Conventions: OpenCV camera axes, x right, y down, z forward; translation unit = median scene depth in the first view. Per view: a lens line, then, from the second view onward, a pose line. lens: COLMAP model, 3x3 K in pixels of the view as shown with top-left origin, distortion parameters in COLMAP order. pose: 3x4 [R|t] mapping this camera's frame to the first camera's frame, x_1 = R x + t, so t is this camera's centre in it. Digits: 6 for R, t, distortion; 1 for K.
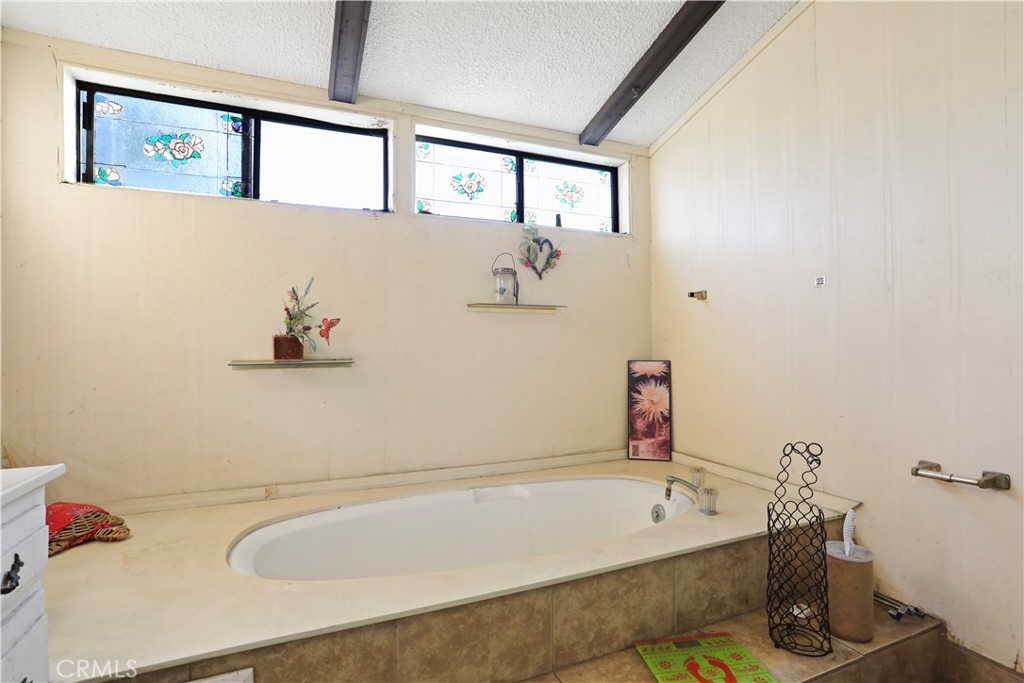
lens RADIAL K [[493.7, 0, 507.6], [0, 493.7, 335.3], [0, 0, 1]] dist [-0.060522, 0.031599]
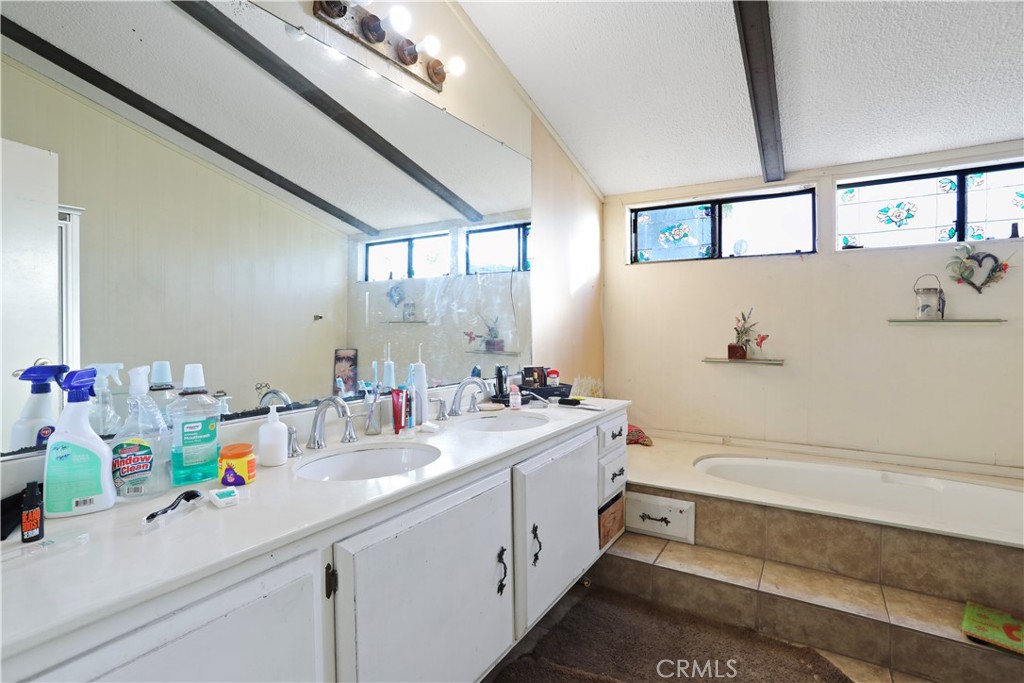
lens RADIAL K [[493.7, 0, 507.6], [0, 493.7, 335.3], [0, 0, 1]] dist [-0.060522, 0.031599]
pose [[0.569204, 0.021027, -0.821927, 0.414017], [0.010865, 0.999393, 0.033091, -0.086035], [0.822124, -0.027766, 0.568630, -0.496975]]
